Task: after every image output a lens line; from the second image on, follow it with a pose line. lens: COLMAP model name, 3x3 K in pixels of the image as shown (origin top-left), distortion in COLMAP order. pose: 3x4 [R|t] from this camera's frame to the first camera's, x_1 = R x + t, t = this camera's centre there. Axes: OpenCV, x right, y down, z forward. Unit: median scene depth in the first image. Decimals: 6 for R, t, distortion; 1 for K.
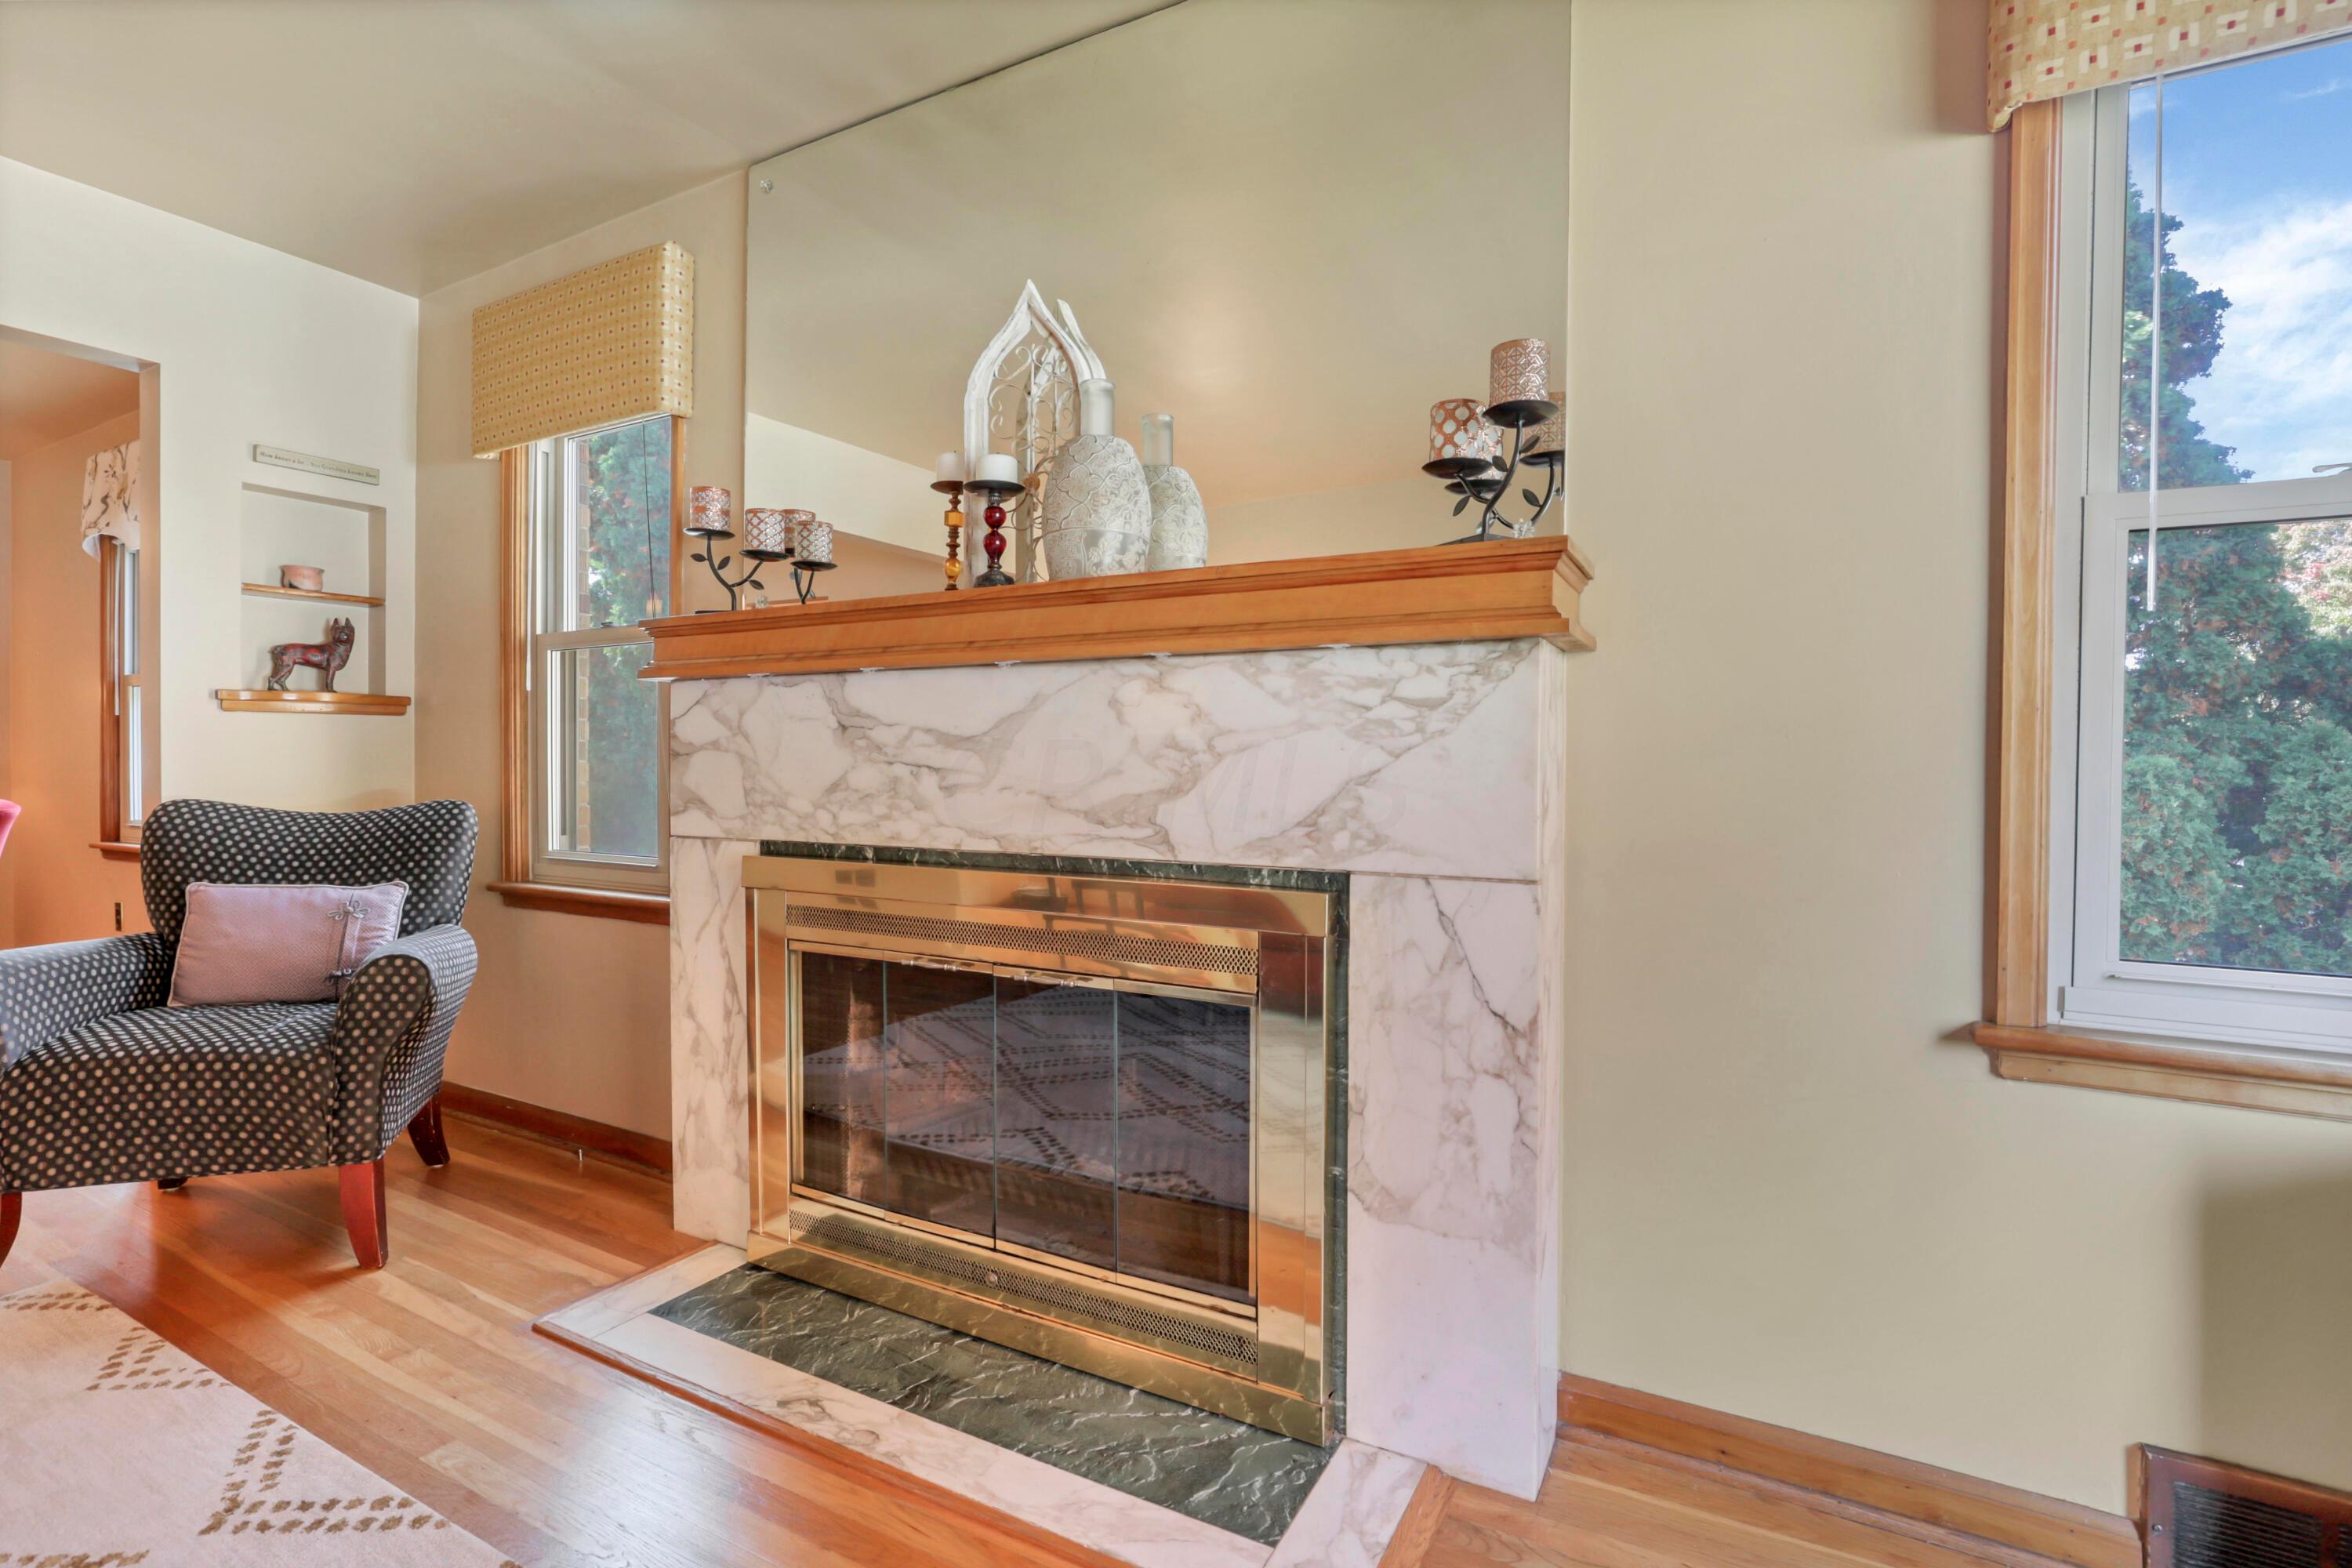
lens RADIAL K [[1142.3, 0, 1178.5], [0, 1142.3, 795.0], [0, 0, 1]] dist [-0.024776, 0.000230]
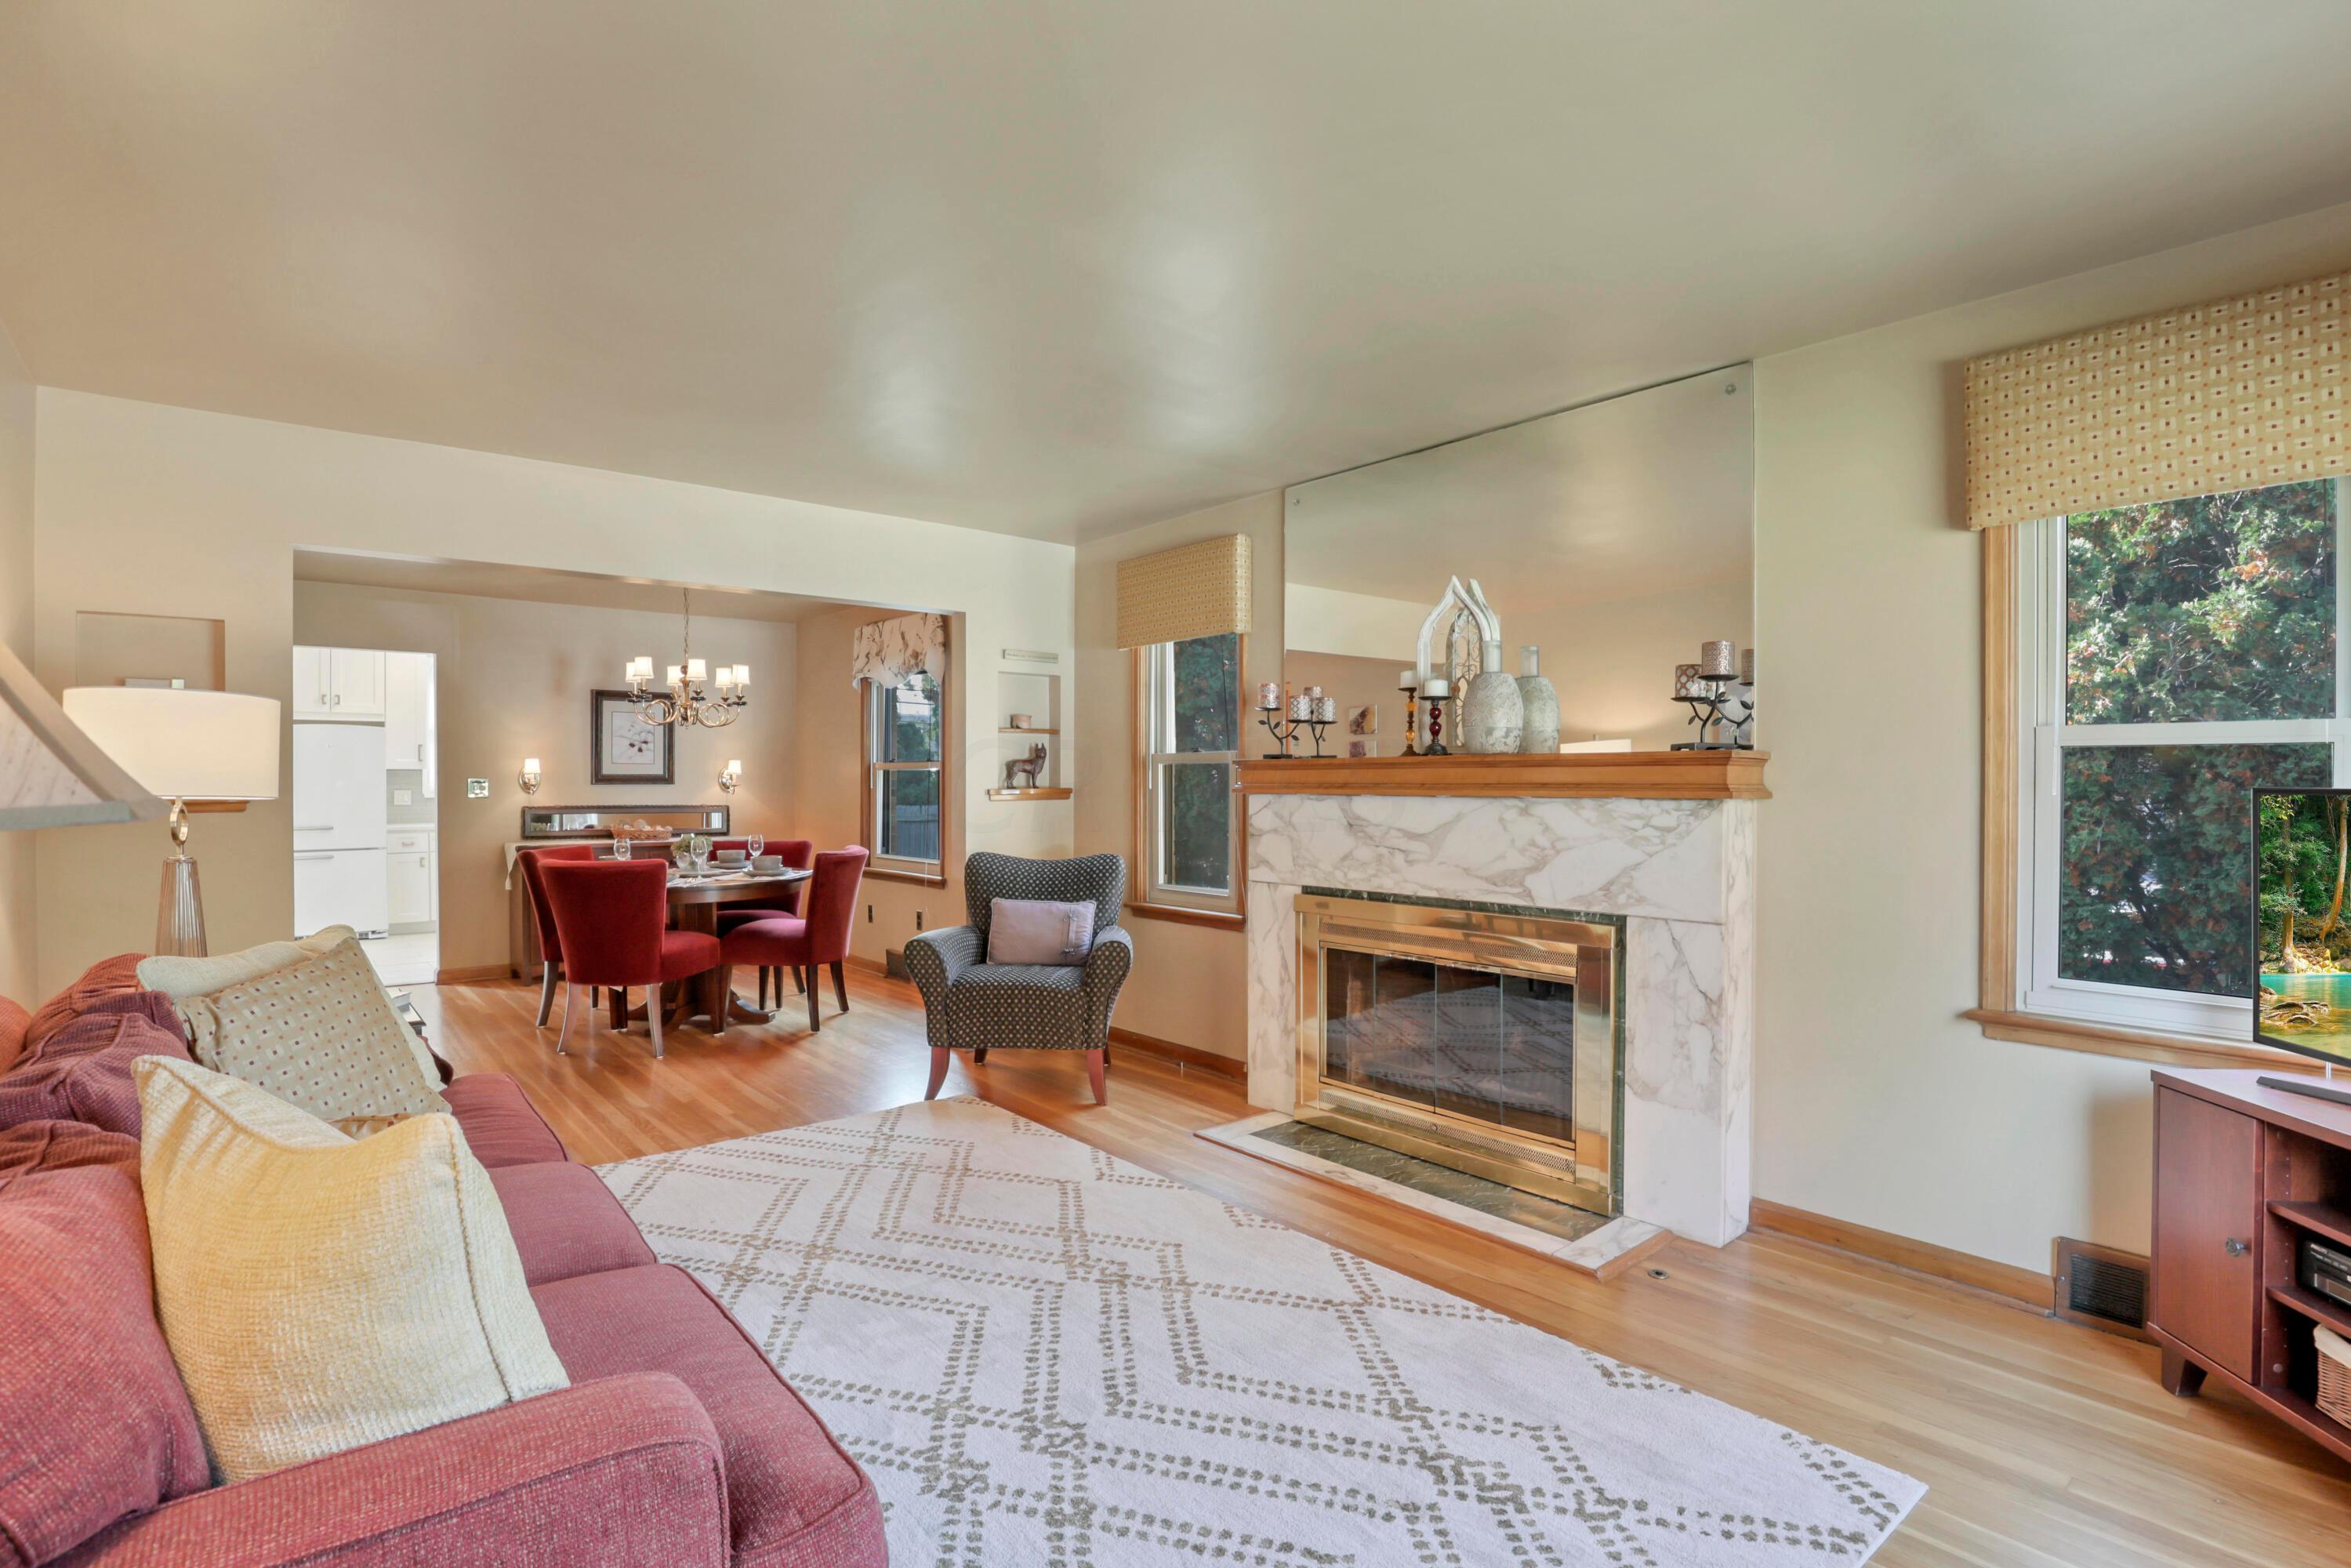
lens RADIAL K [[1141.8, 0, 1178.0], [0, 1141.8, 795.0], [0, 0, 1]] dist [-0.024776, 0.000230]
pose [[0.935480, -0.001712, -0.353375, 0.099373], [-0.004918, 0.999828, -0.017865, -0.079153], [0.353345, 0.018450, 0.935311, -0.861360]]
